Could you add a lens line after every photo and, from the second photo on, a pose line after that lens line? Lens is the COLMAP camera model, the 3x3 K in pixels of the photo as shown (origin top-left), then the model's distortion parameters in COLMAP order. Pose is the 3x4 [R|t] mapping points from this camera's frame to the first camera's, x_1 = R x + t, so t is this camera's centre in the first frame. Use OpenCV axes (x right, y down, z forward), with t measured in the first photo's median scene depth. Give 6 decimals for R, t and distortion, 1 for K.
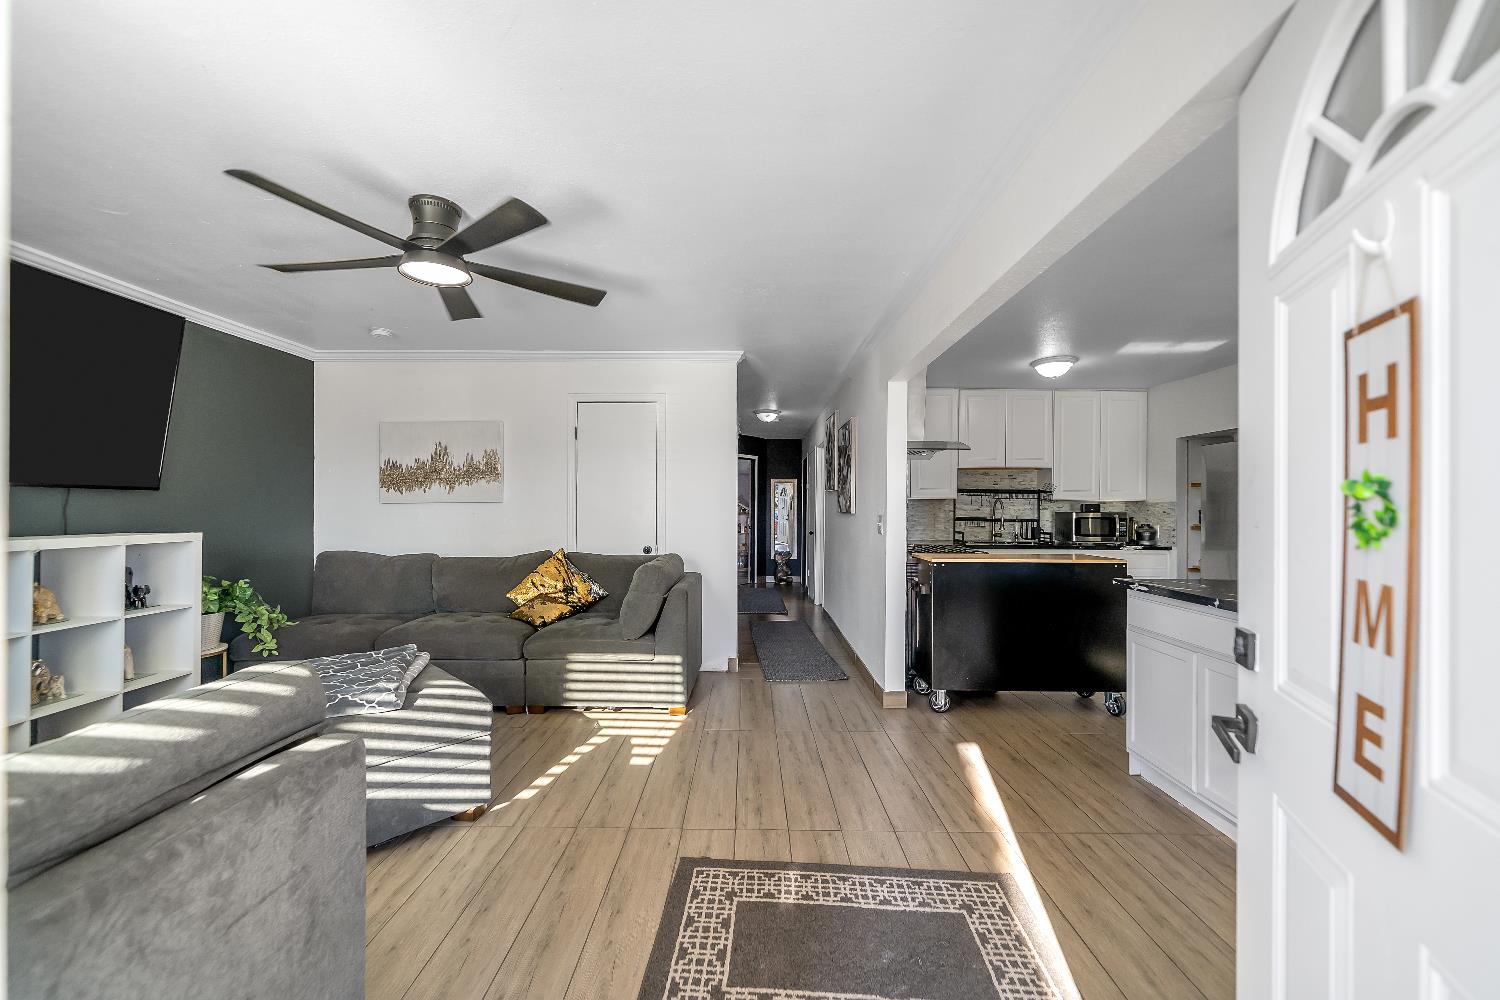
lens RADIAL K [[583.0, 0, 750.0], [0, 583.0, 500.0], [0, 0, 1]] dist [-0.000299, -0.000181]
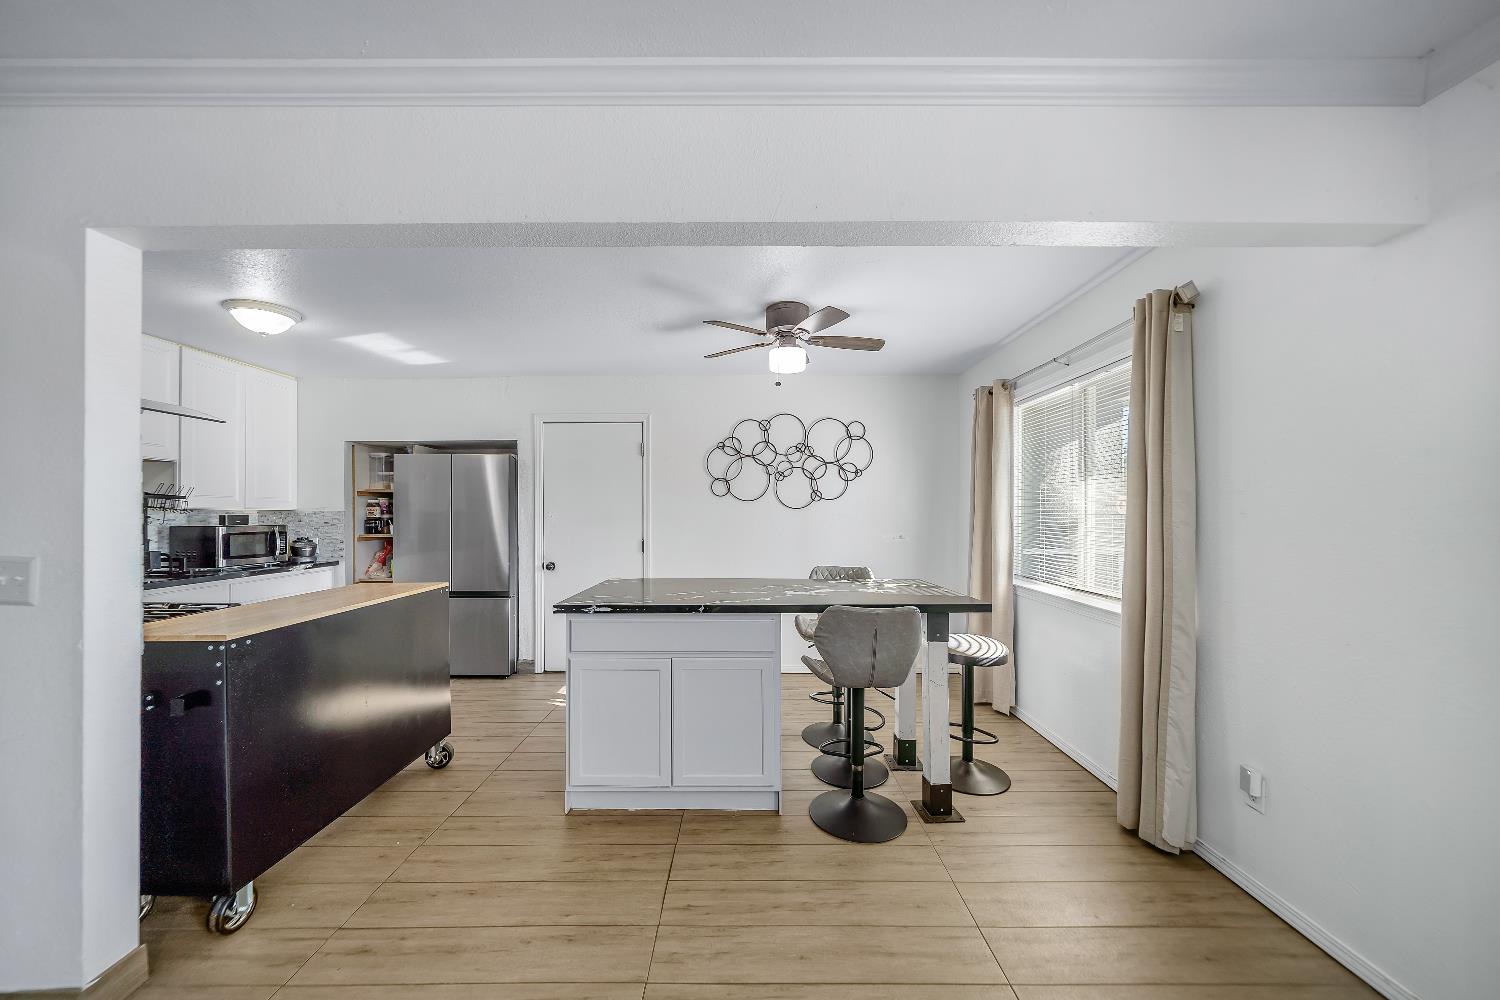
lens RADIAL K [[531.0, 0, 751.0], [0, 531.0, 512.1], [0, 0, 1]] dist [-0.002136, -0.000104]
pose [[-0.001760, -0.008454, 0.999963, -0.203533], [-0.009672, 0.999918, 0.008436, -0.018406], [-0.999952, -0.009657, -0.001842, 0.796288]]
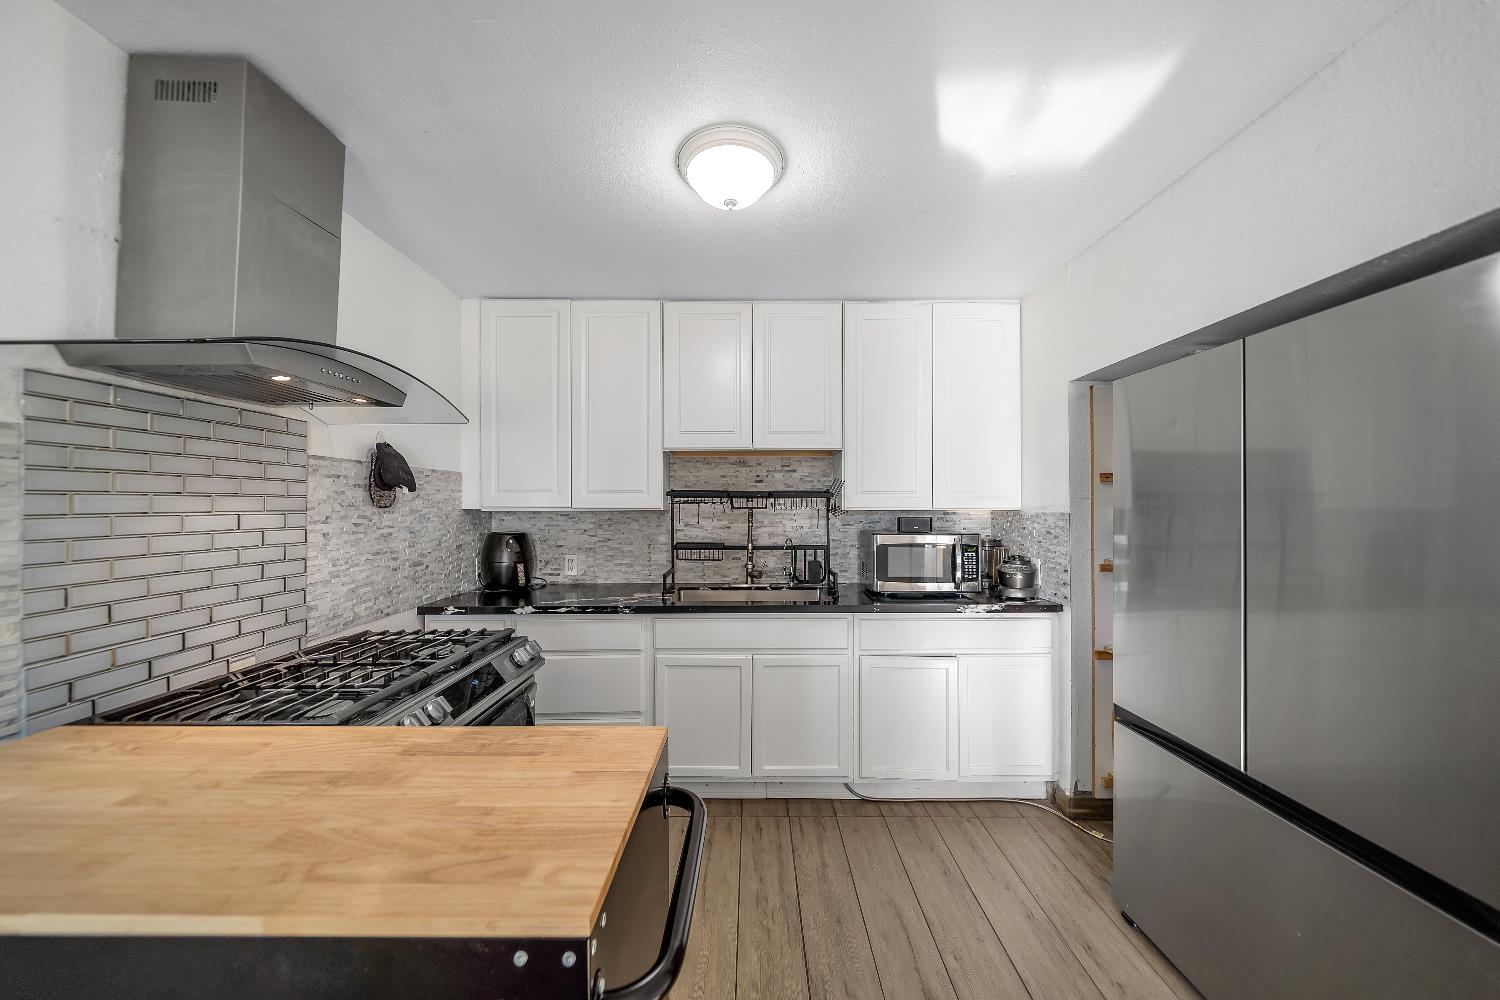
lens RADIAL K [[513.1, 0, 750.0], [0, 513.1, 500.0], [0, 0, 1]] dist [-0.001079, -0.000045]
pose [[0.999933, -0.011550, -0.000276, 1.005495], [0.011550, 0.999933, -0.000332, -0.022486], [0.000280, 0.000328, 1.000000, 1.240278]]
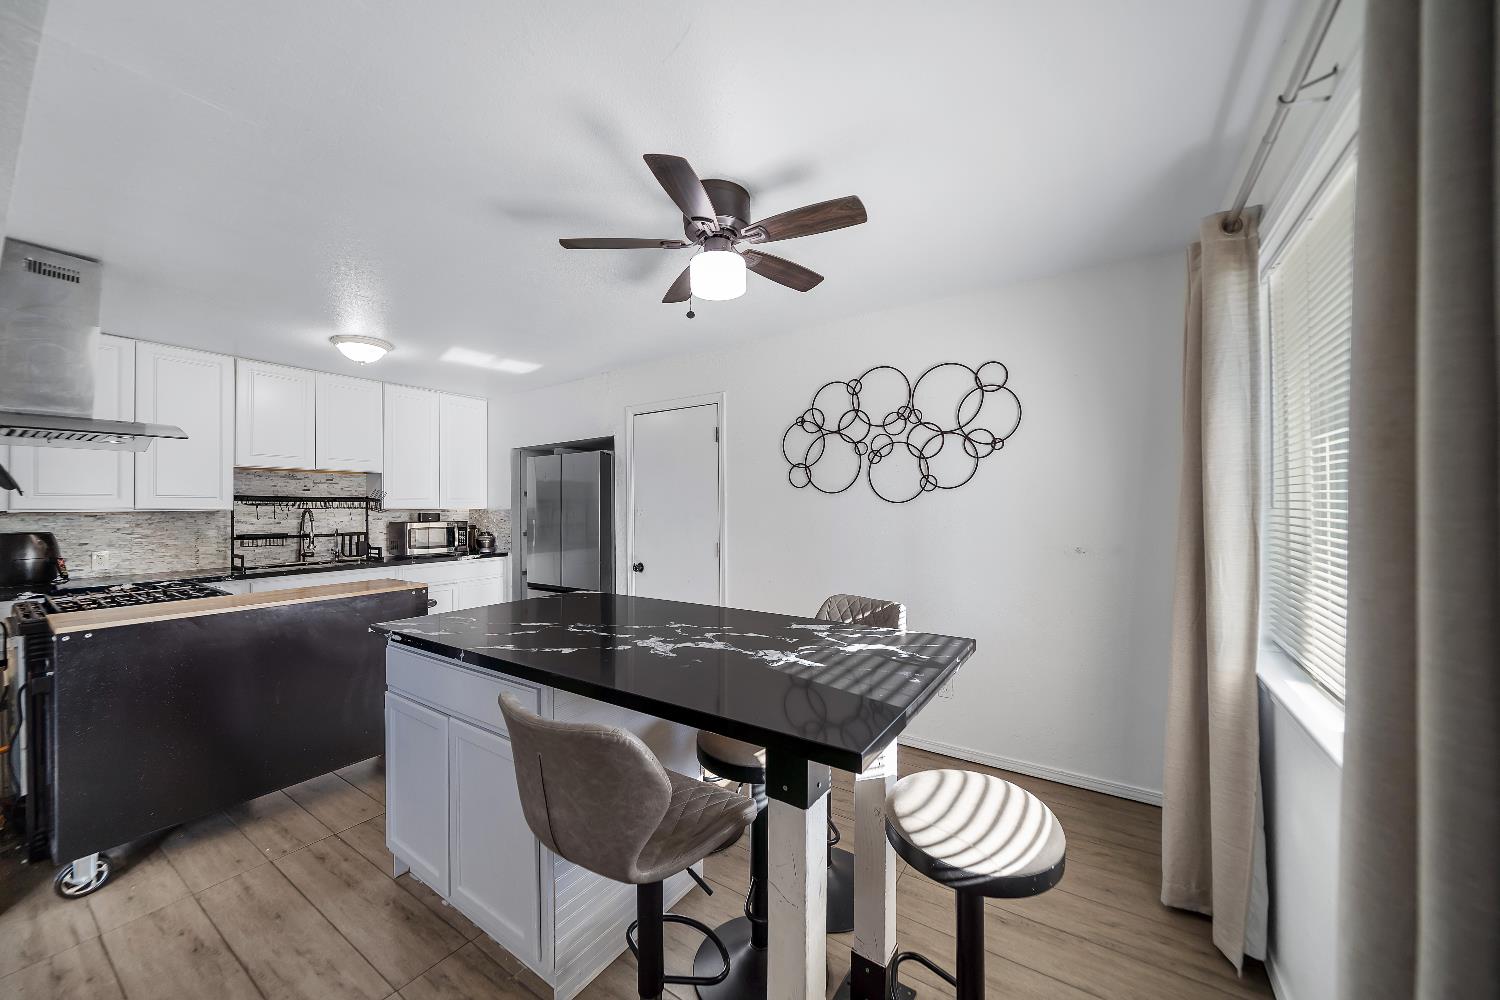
lens RADIAL K [[534.3, 0, 749.4], [0, 534.3, 502.7], [0, 0, 1]] dist [0.001554, 0.000136]
pose [[0.553635, -0.008220, 0.832719, 0.367203], [0.006035, 0.999965, 0.005859, -0.025605], [-0.832738, 0.001781, 0.553665, 0.245753]]
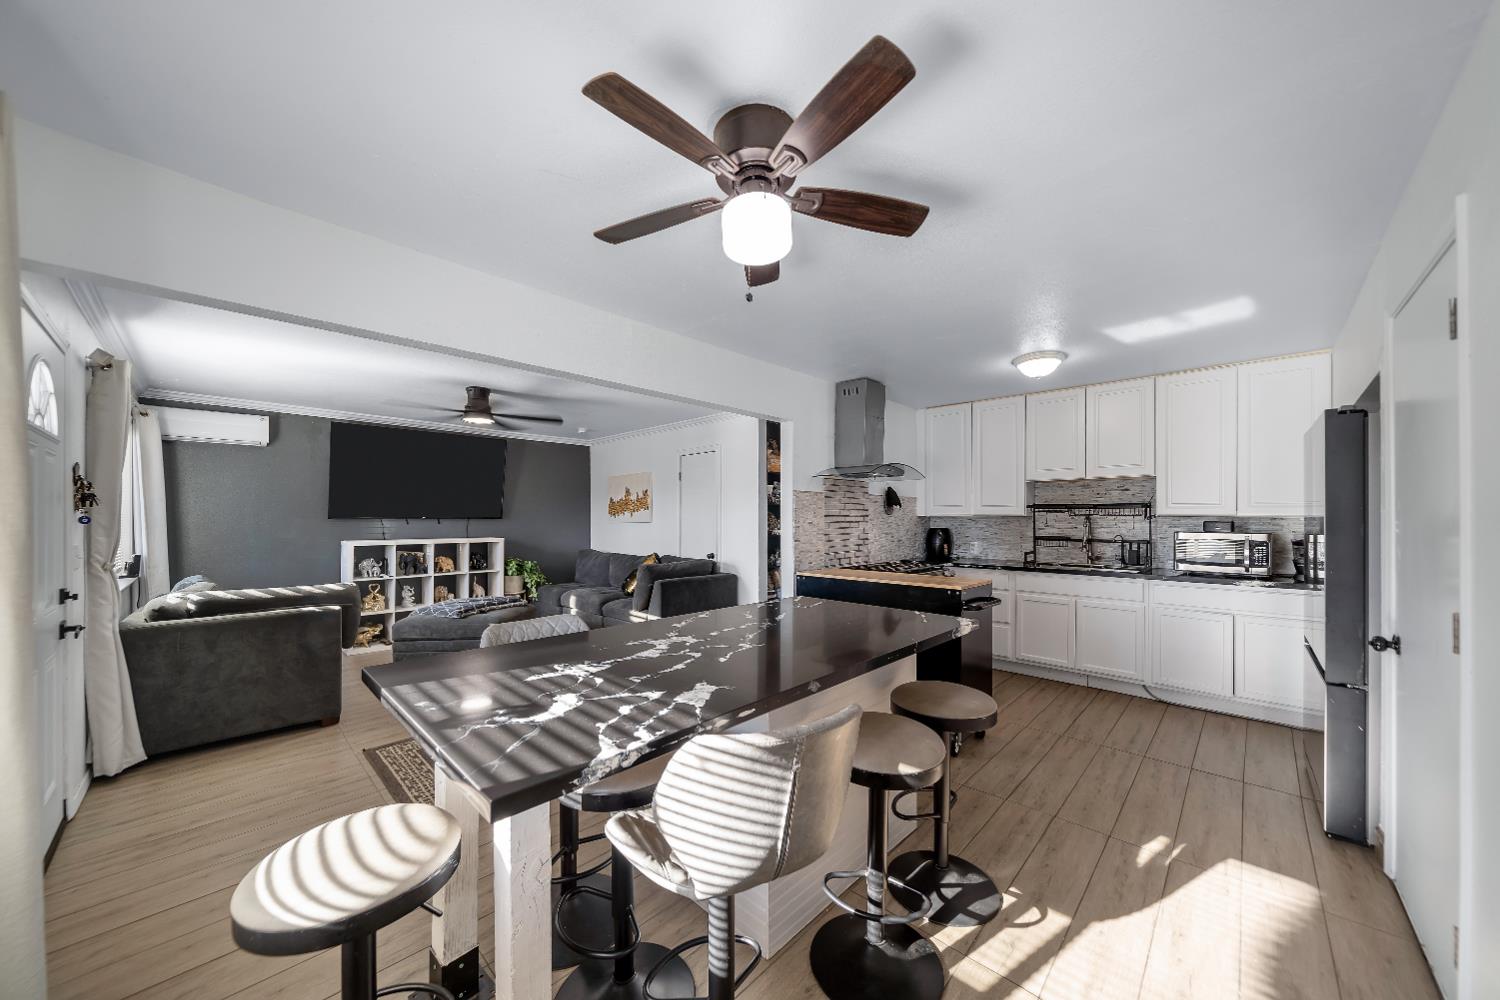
lens RADIAL K [[531.0, 0, 751.0], [0, 531.0, 512.1], [0, 0, 1]] dist [-0.002136, -0.000104]
pose [[0.718803, -0.013699, -0.695079, 1.440914], [0.014299, 0.999886, -0.004920, -0.022815], [0.695067, -0.006403, 0.718917, 0.249330]]
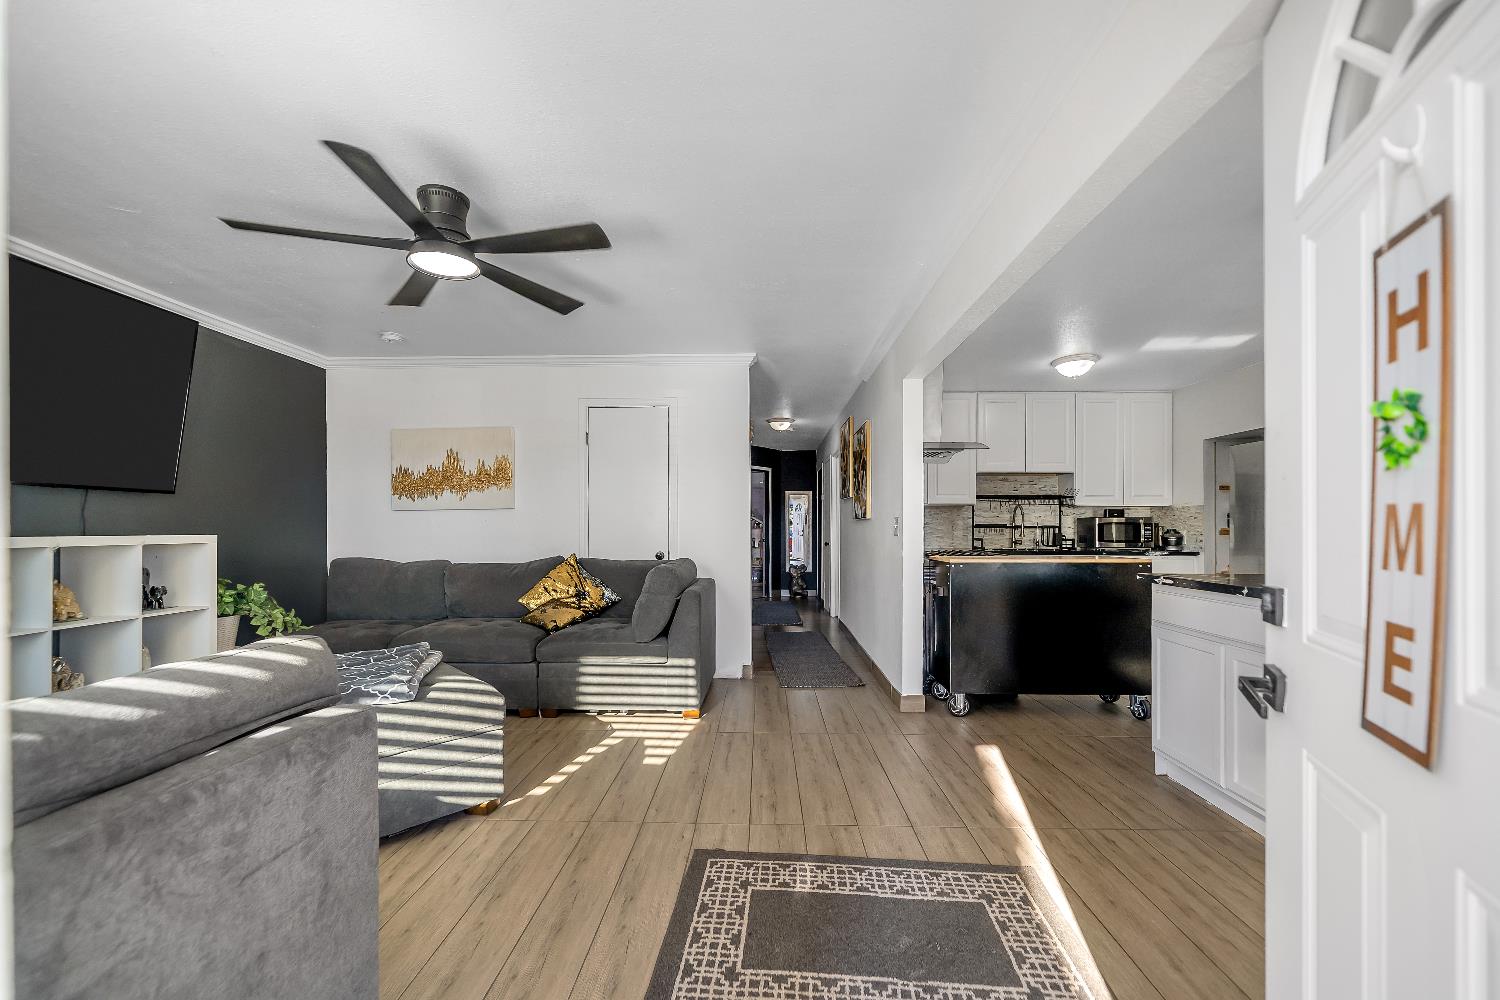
lens RADIAL K [[592.5, 0, 752.2], [0, 592.5, 521.0], [0, 0, 1]] dist [-0.000696, -0.000187]
pose [[0.999757, -0.007180, -0.020843, 0.003136], [0.007234, 0.999971, 0.002545, 0.045324], [0.020824, -0.002695, 0.999780, 0.000002]]
